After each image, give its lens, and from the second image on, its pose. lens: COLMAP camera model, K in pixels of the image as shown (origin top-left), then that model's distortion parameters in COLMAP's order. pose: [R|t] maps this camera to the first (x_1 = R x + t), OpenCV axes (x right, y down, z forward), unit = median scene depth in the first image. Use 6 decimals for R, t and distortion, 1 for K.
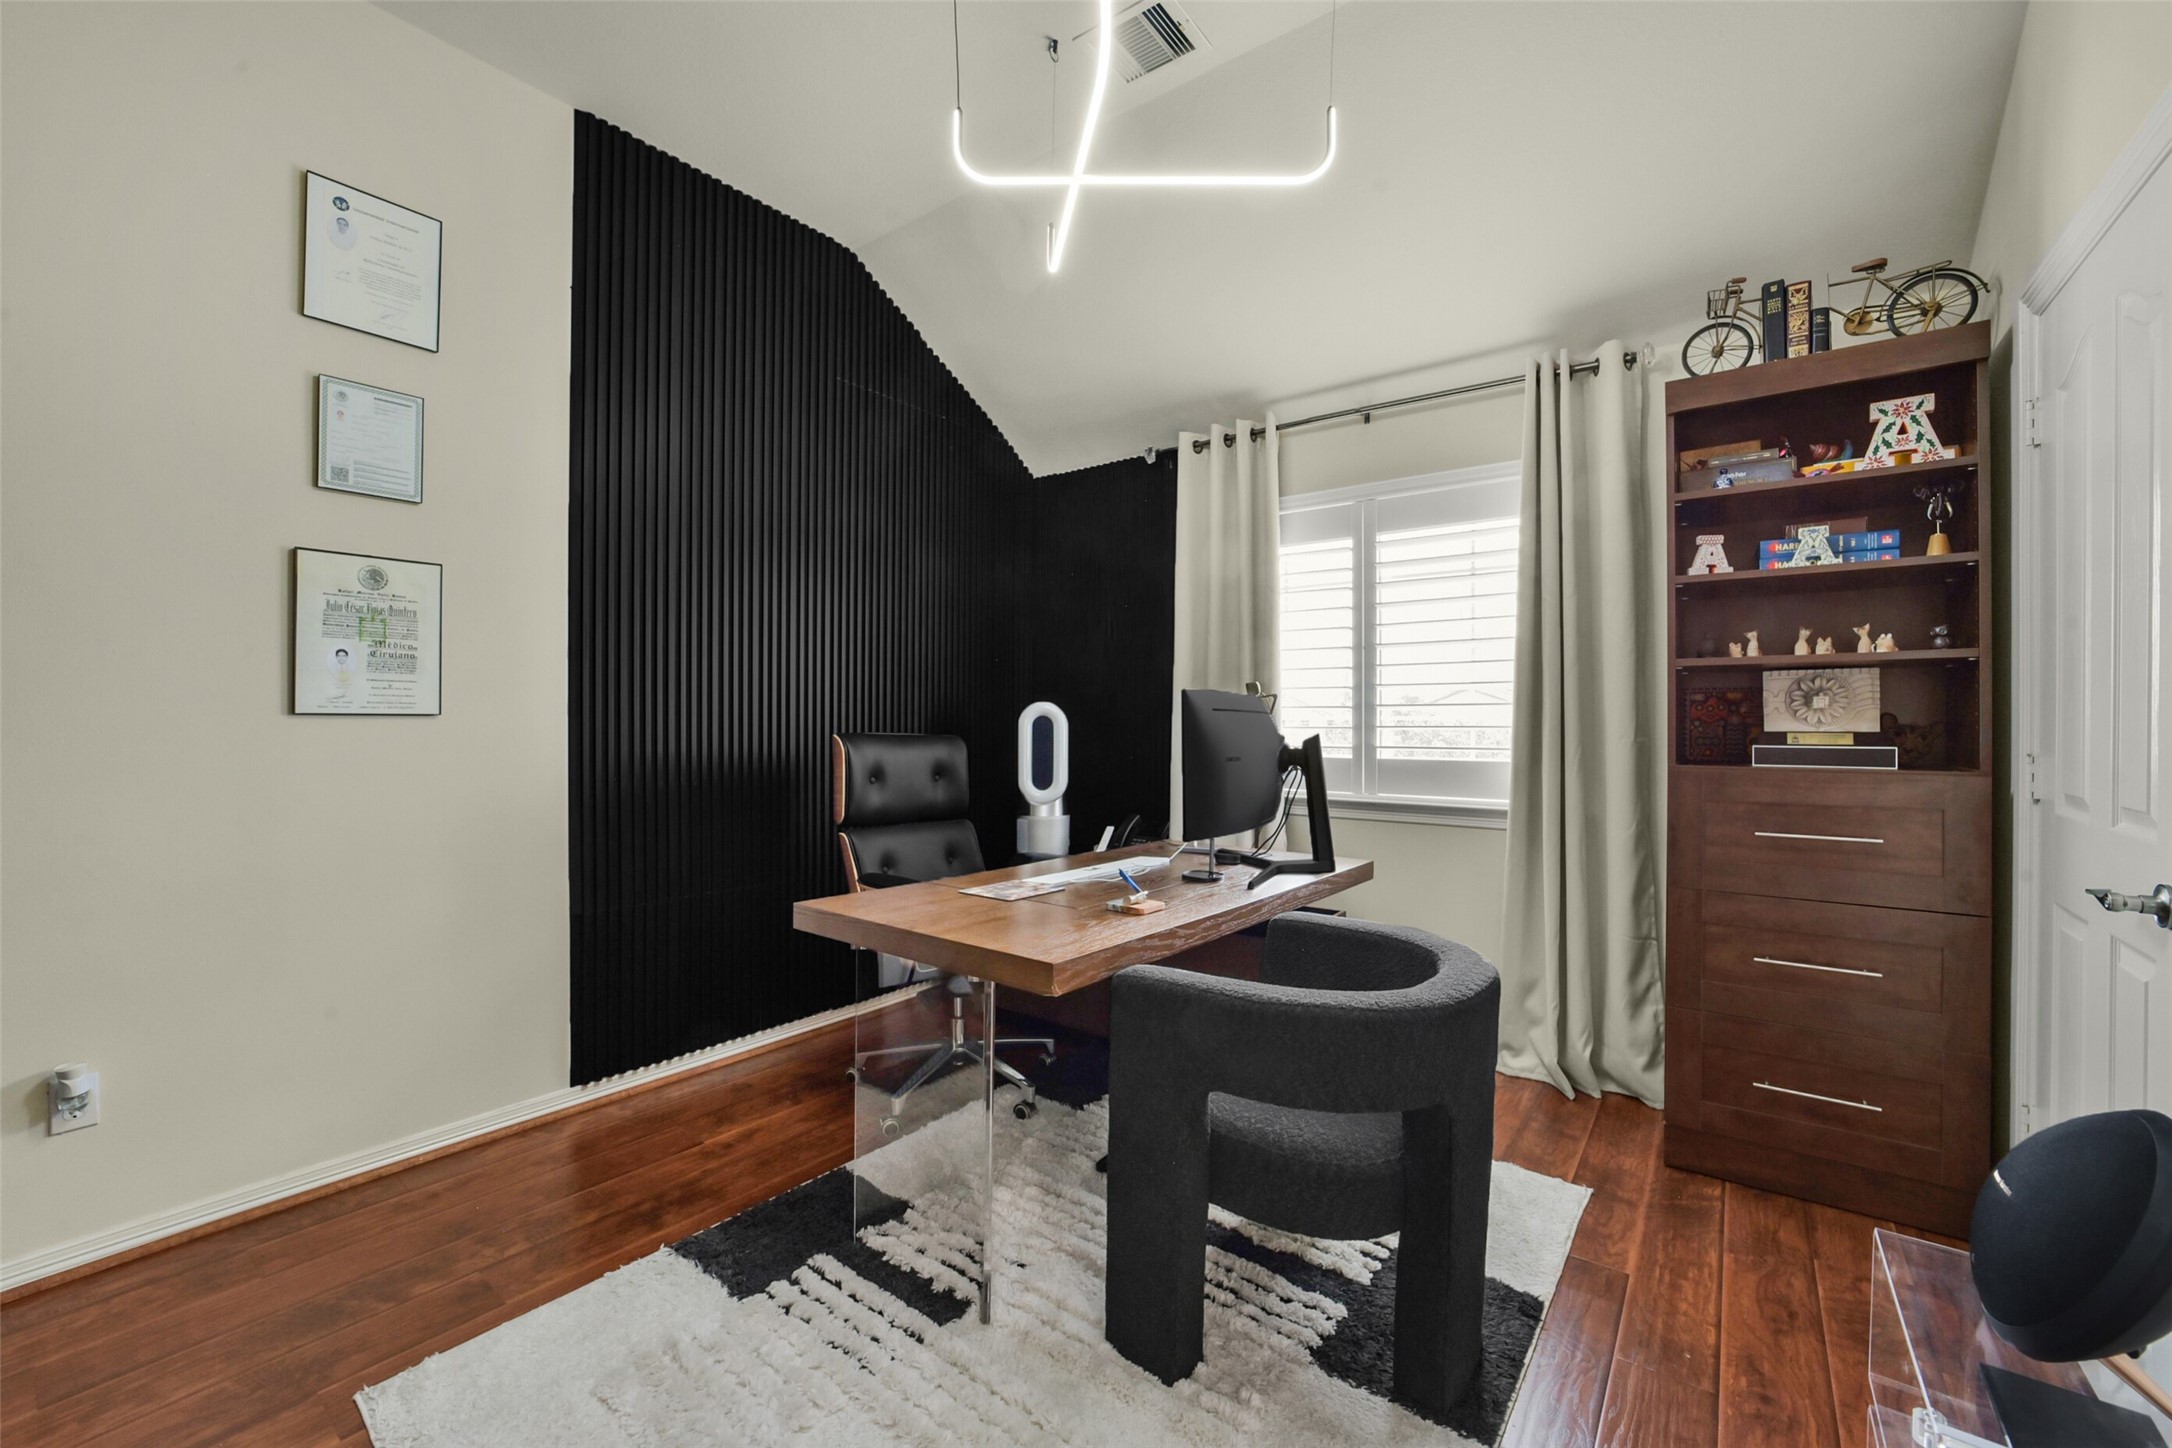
lens RADIAL K [[864.5, 0, 1075.7], [0, 864.5, 723.3], [0, 0, 1]] dist [-0.034314, 0.008046]
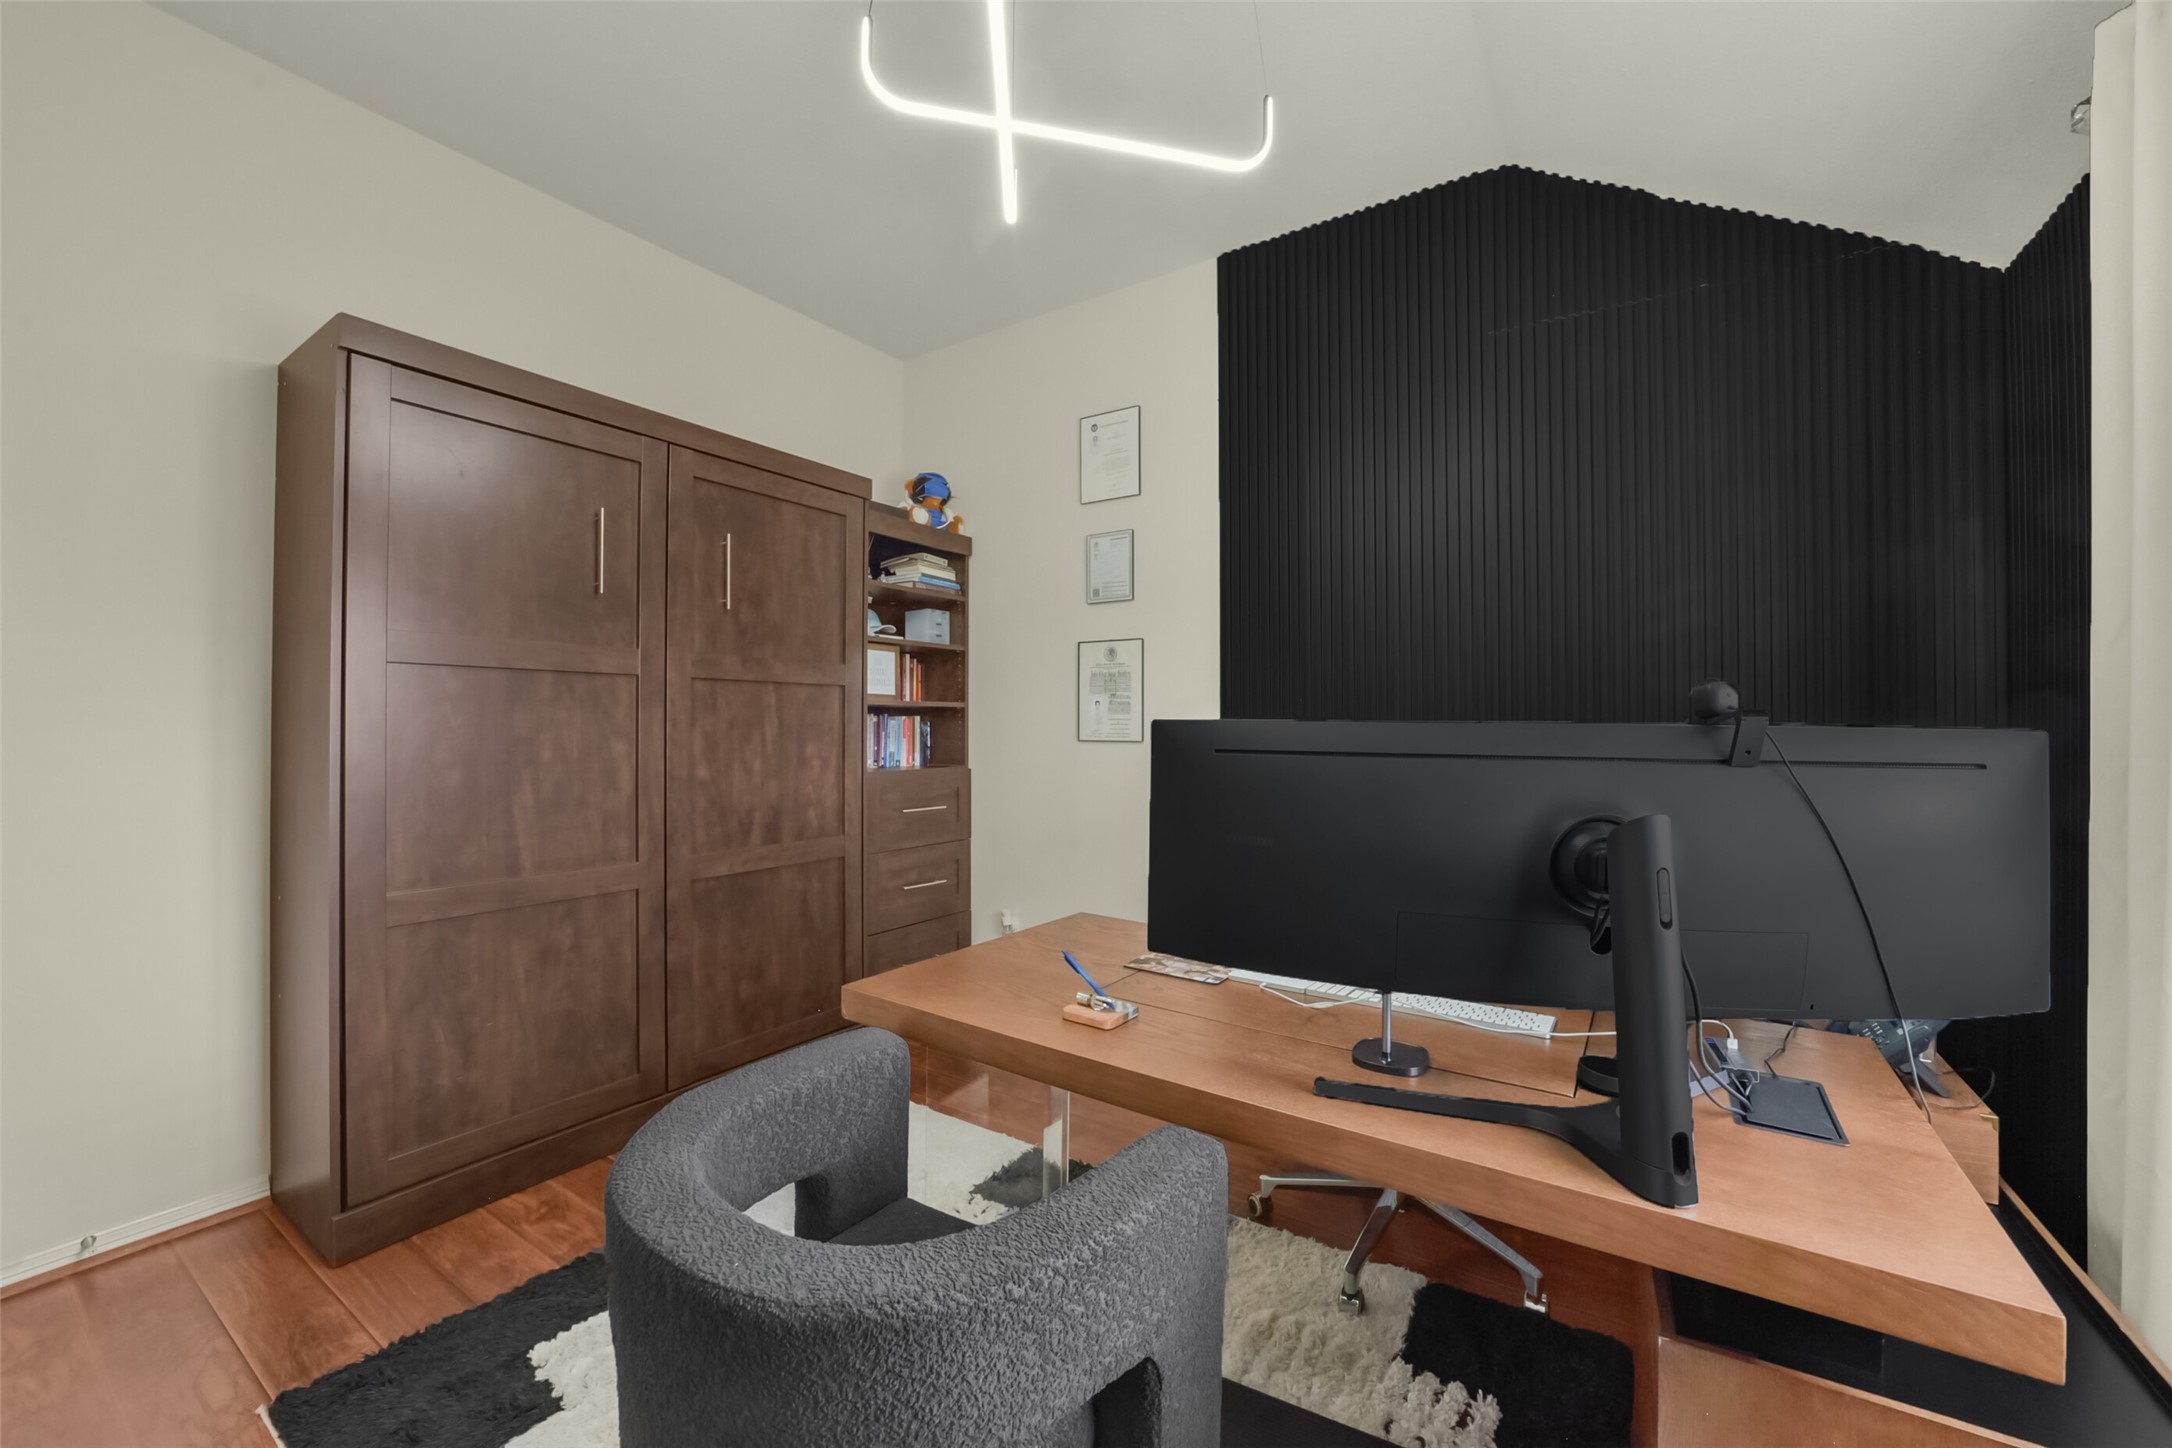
lens RADIAL K [[864.5, 0, 1075.7], [0, 864.5, 723.3], [0, 0, 1]] dist [-0.034314, 0.008046]
pose [[0.067989, -0.004318, -0.997677, 0.762325], [-0.002366, 0.999987, -0.004489, -0.035765], [0.997683, 0.002666, 0.067978, 0.821738]]
